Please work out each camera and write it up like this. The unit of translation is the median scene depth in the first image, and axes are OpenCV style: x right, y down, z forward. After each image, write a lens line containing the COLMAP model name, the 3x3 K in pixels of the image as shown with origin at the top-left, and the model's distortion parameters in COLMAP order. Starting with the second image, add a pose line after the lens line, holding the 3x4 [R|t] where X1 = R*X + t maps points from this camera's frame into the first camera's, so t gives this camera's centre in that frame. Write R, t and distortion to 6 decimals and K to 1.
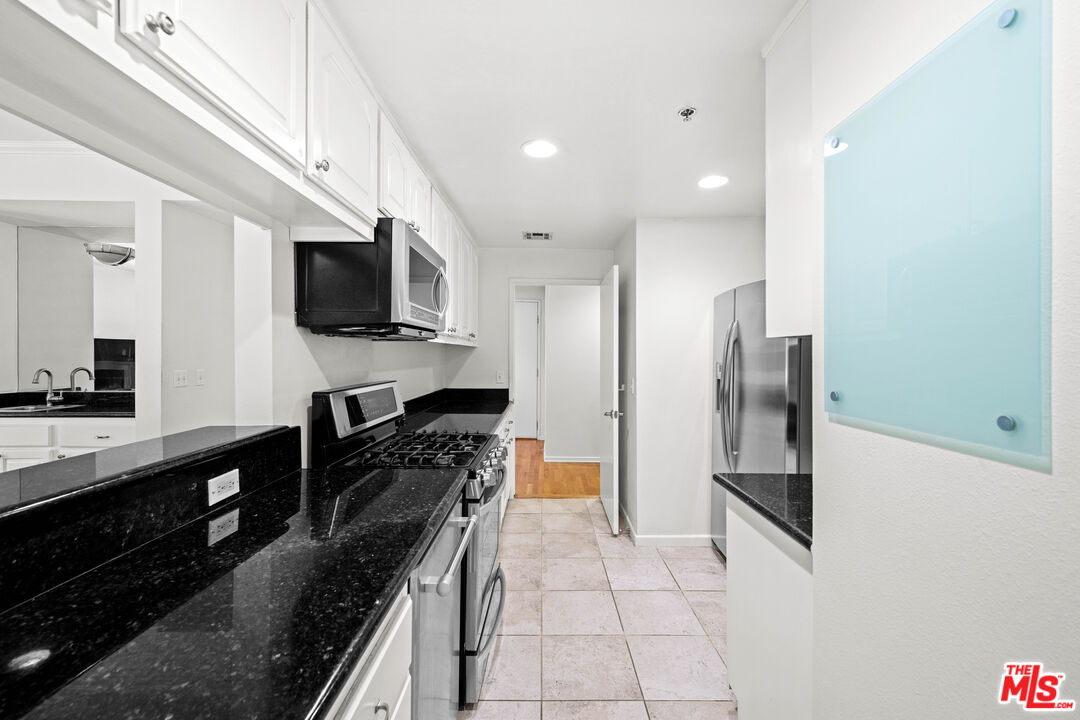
lens RADIAL K [[435.0, 0, 540.0], [0, 435.0, 360.0], [0, 0, 1]] dist [-0.000189, 0.000013]
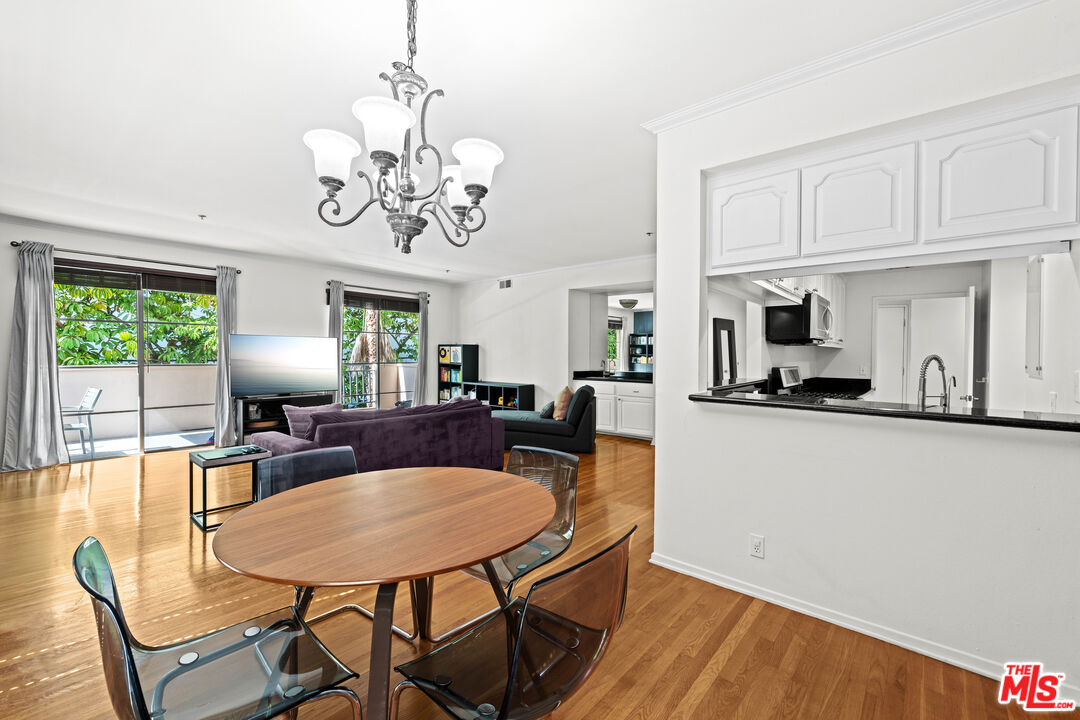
lens RADIAL K [[448.5, 0, 540.0], [0, 448.5, 360.0], [0, 0, 1]] dist [-0.000947, -0.000056]
pose [[0.761851, 0.011067, -0.647658, 0.077427], [-0.014098, 0.999900, 0.000503, 0.033614], [0.647599, 0.008747, 0.761931, -1.228755]]
